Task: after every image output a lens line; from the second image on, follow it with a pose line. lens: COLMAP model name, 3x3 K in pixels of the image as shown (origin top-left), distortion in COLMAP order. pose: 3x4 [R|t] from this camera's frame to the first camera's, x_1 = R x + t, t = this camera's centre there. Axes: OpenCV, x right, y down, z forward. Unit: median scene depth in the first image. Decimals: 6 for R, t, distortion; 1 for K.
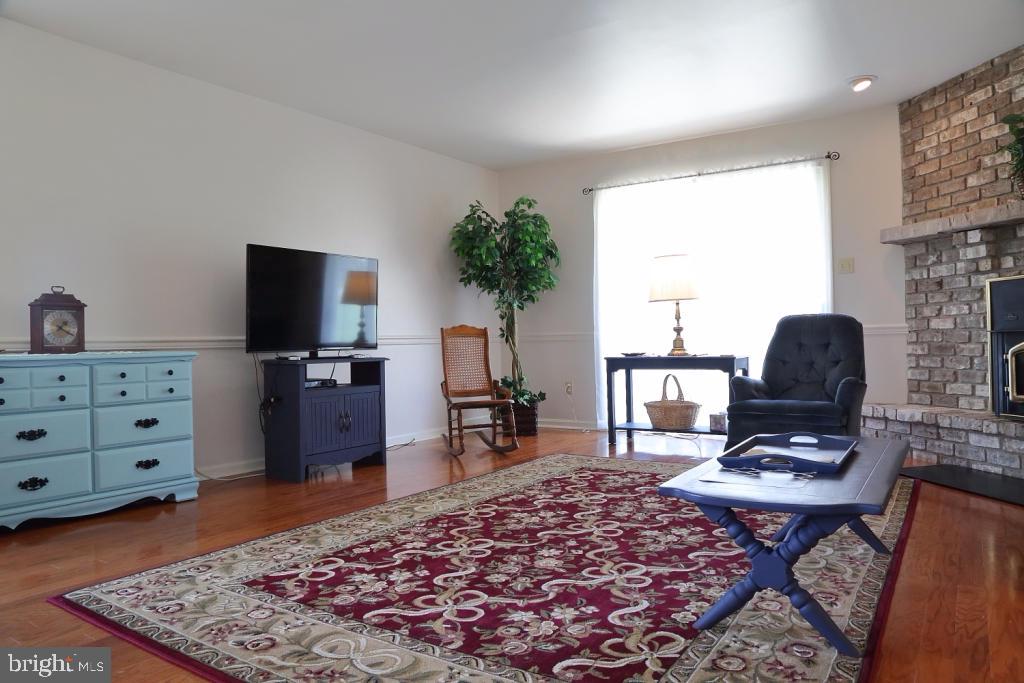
lens RADIAL K [[700.6, 0, 524.5], [0, 700.6, 342.5], [0, 0, 1]] dist [-0.109043, 0.046743]
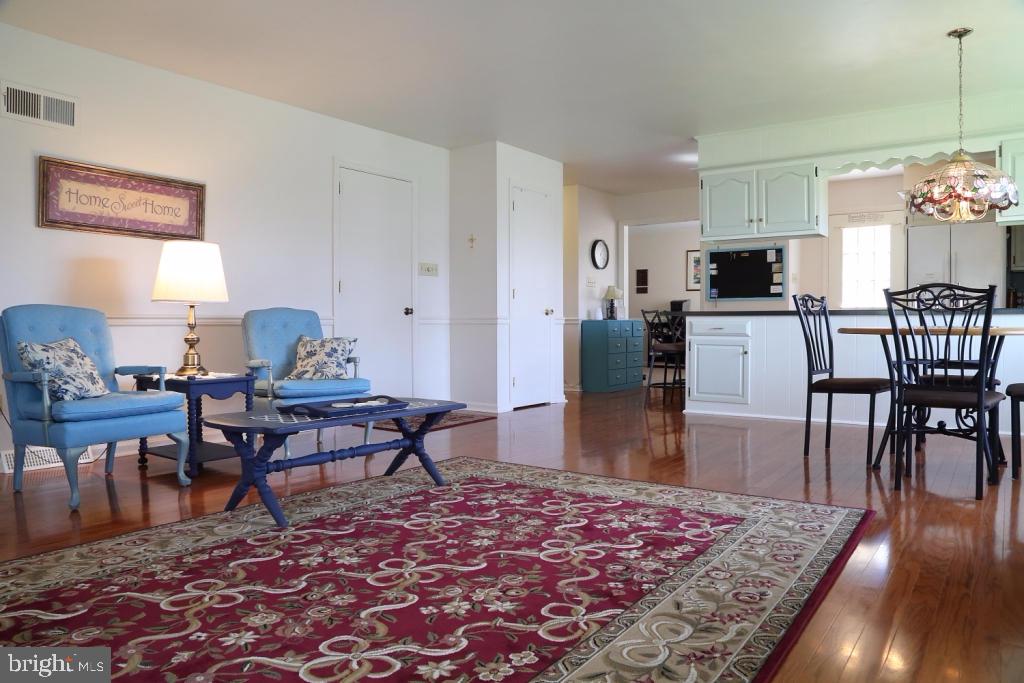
lens RADIAL K [[700.6, 0, 493.6], [0, 700.6, 342.4], [0, 0, 1]] dist [-0.109043, 0.046743]
pose [[-0.996182, 0.018573, 0.085306, -0.060351], [0.020821, 0.999457, 0.025535, 0.000075], [-0.084785, 0.027213, -0.996028, 1.715943]]
